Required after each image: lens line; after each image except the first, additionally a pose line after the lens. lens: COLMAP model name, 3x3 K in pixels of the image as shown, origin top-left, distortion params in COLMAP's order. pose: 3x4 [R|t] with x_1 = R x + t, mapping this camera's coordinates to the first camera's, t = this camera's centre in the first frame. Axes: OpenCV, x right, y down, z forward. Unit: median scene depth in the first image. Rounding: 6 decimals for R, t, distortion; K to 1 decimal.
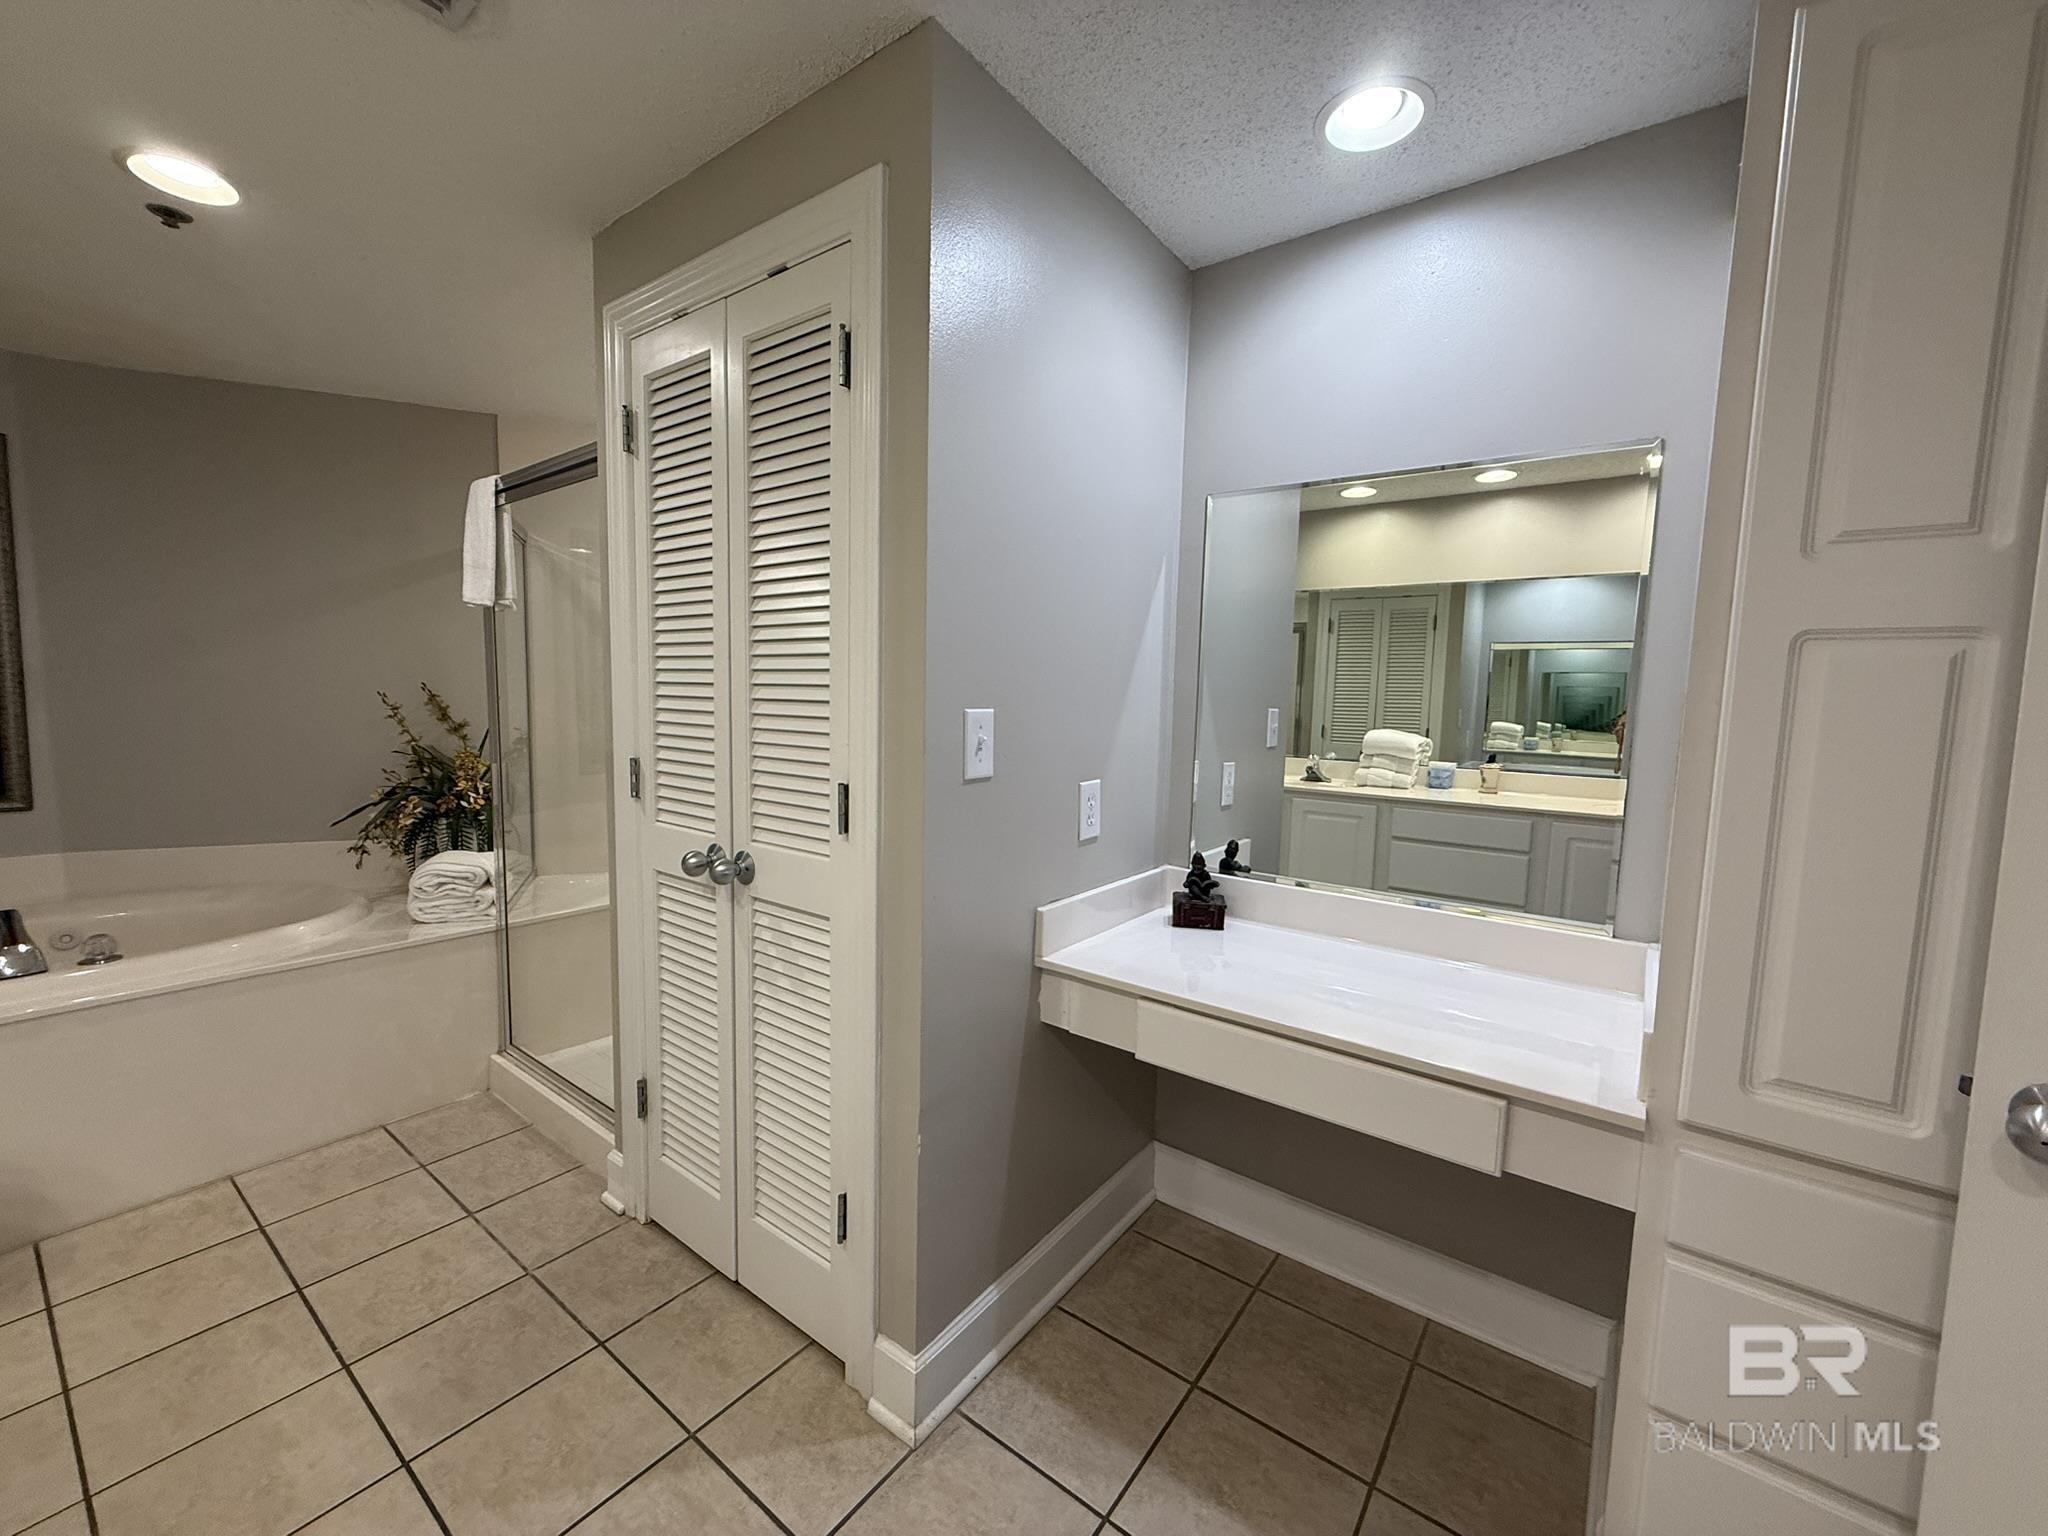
lens RADIAL K [[816.2, 0, 1019.7], [0, 816.2, 766.6], [0, 0, 1]] dist [0.000049, 0.000097]
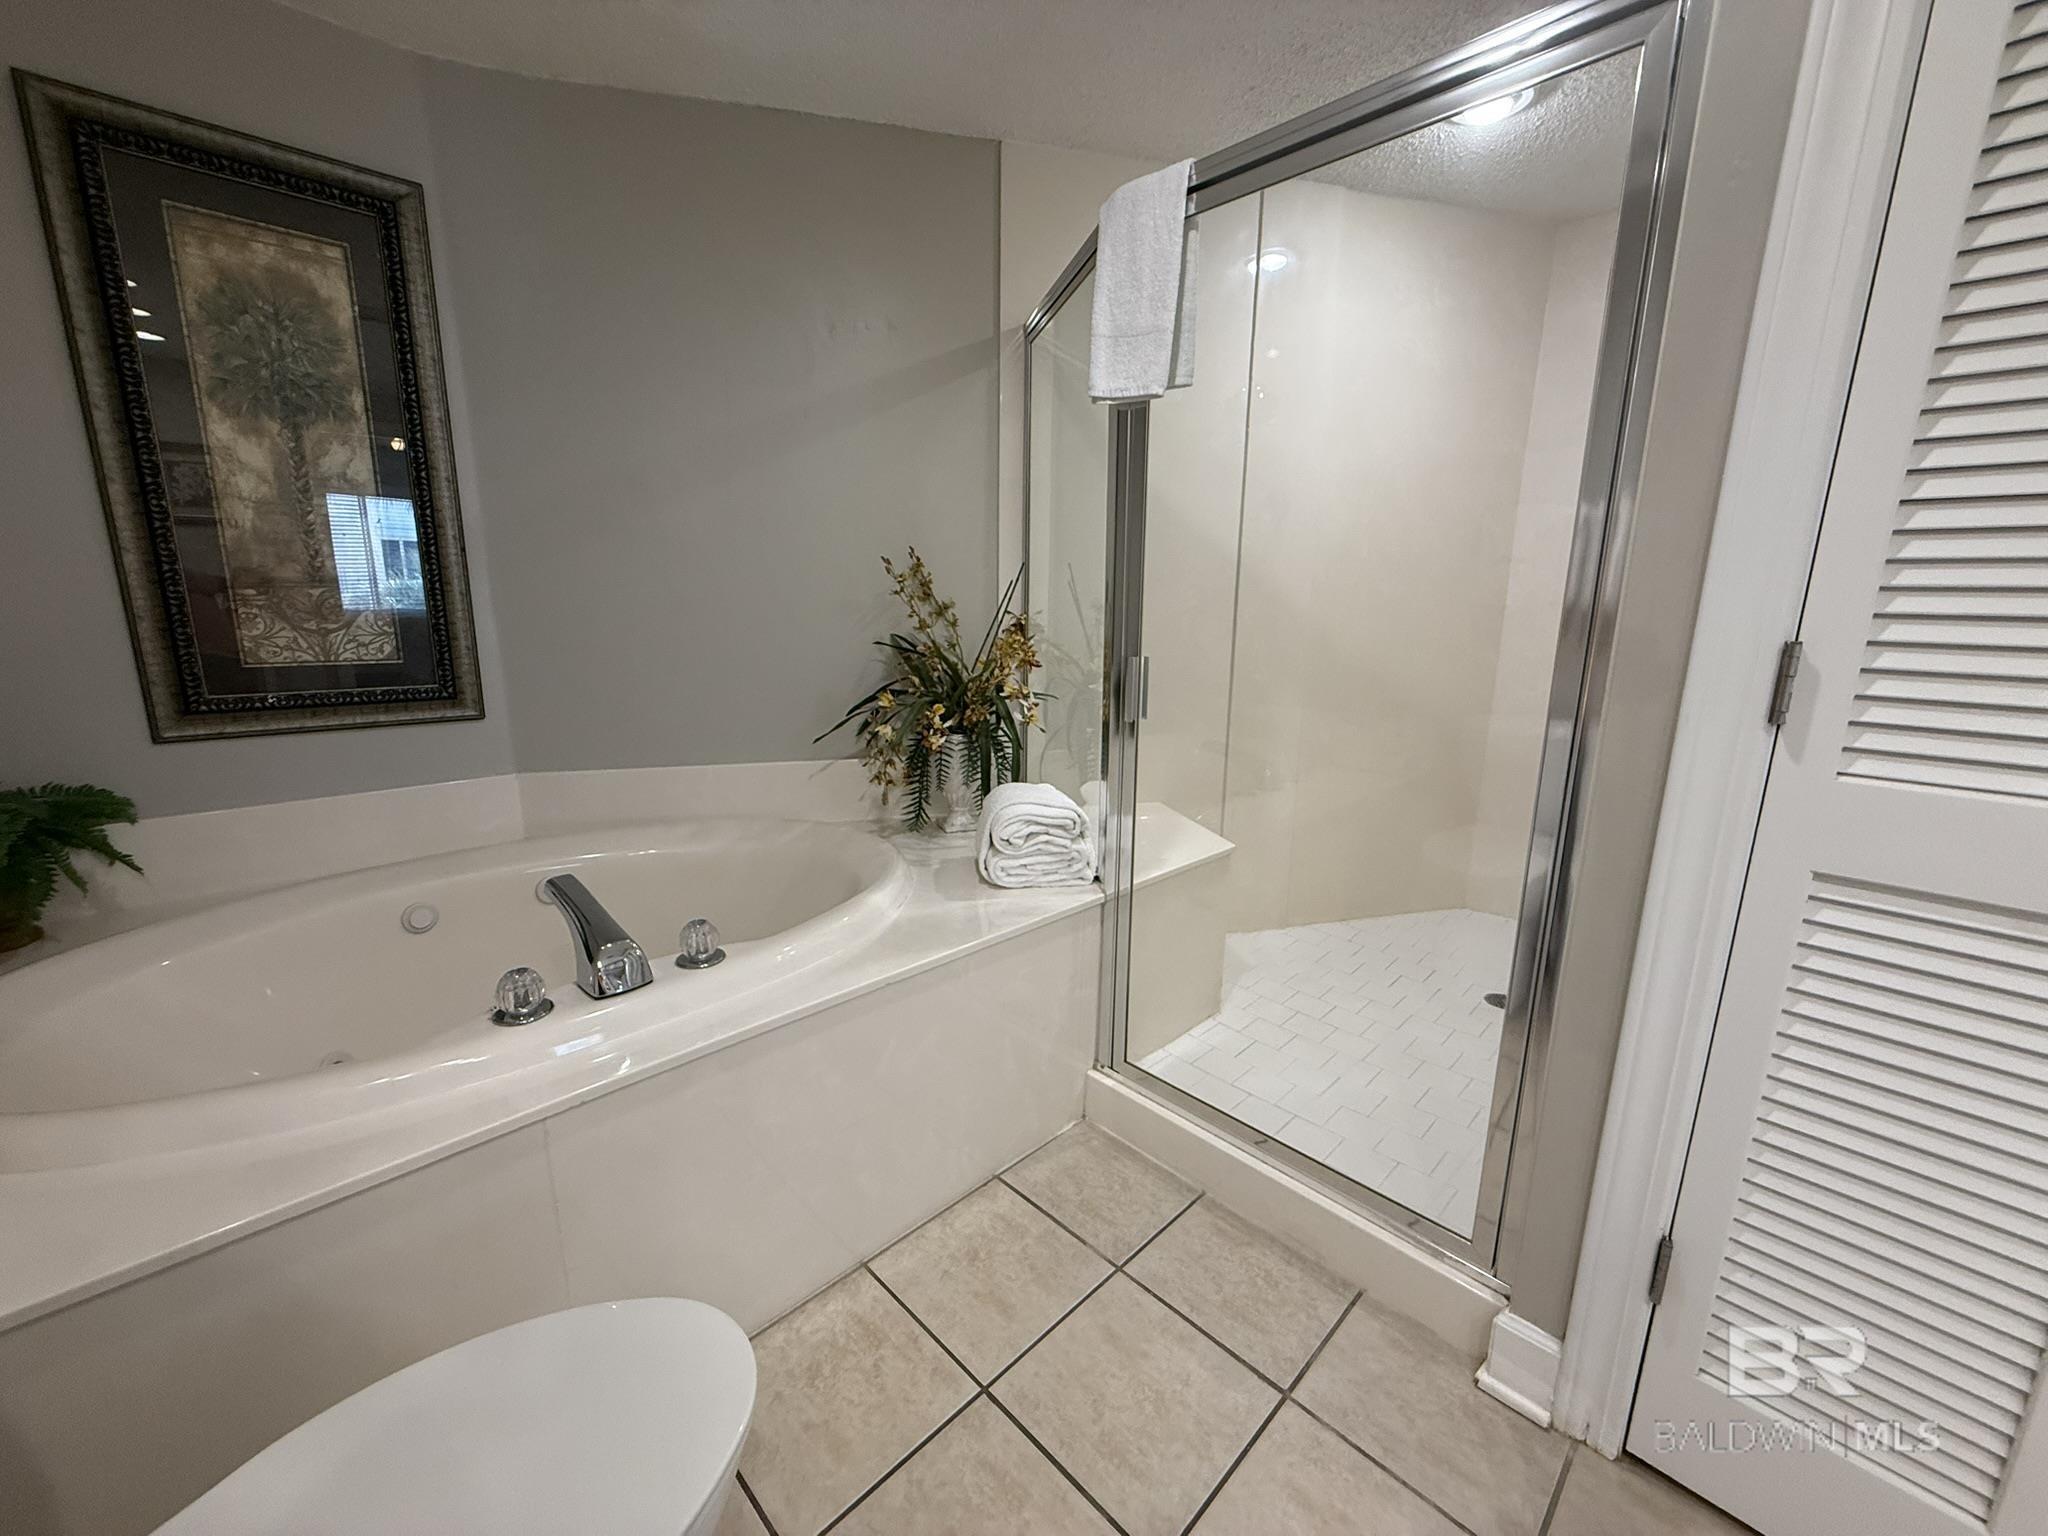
lens RADIAL K [[816.2, 0, 1028.3], [0, 816.2, 765.6], [0, 0, 1]] dist [0.000049, 0.000097]
pose [[0.988180, 0.020414, -0.151930, -0.594894], [-0.001178, 0.992075, 0.125640, -0.000645], [0.153291, -0.123976, 0.980373, 0.323502]]
